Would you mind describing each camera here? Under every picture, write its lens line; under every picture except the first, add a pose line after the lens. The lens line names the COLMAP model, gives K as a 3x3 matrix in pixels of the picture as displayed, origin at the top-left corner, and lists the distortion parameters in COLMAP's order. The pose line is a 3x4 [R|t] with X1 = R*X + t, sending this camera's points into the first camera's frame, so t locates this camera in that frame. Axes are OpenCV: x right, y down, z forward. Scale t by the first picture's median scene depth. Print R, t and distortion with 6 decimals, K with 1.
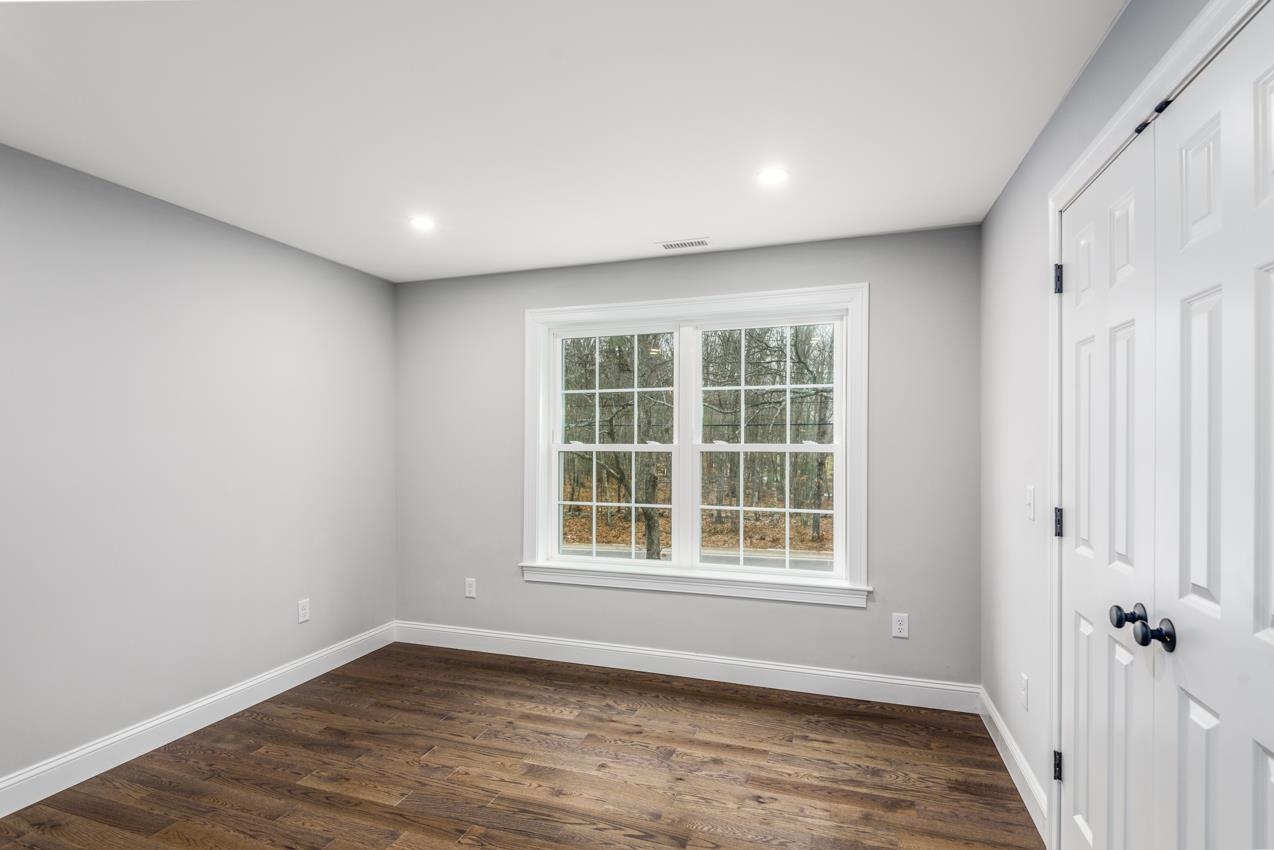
lens RADIAL K [[630.6, 0, 638.0], [0, 630.6, 424.0], [0, 0, 1]] dist [0.020013, -0.000038]
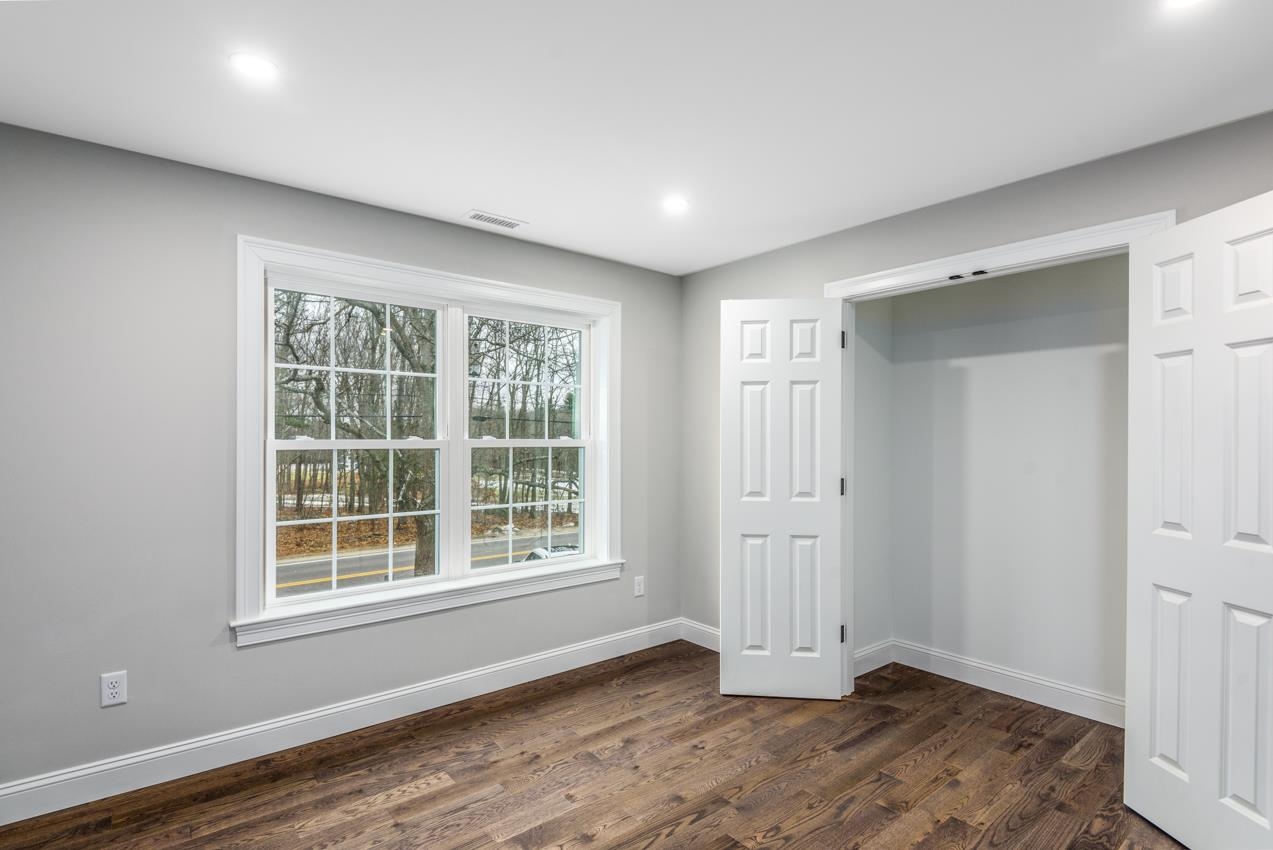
lens RADIAL K [[626.1, 0, 620.3], [0, 626.1, 421.4], [0, 0, 1]] dist [0.001133, -0.001333]
pose [[0.537740, 0.023203, 0.842792, -0.603977], [-0.023199, 0.999650, -0.012719, 0.013854], [-0.842792, -0.012712, 0.538090, 0.365472]]
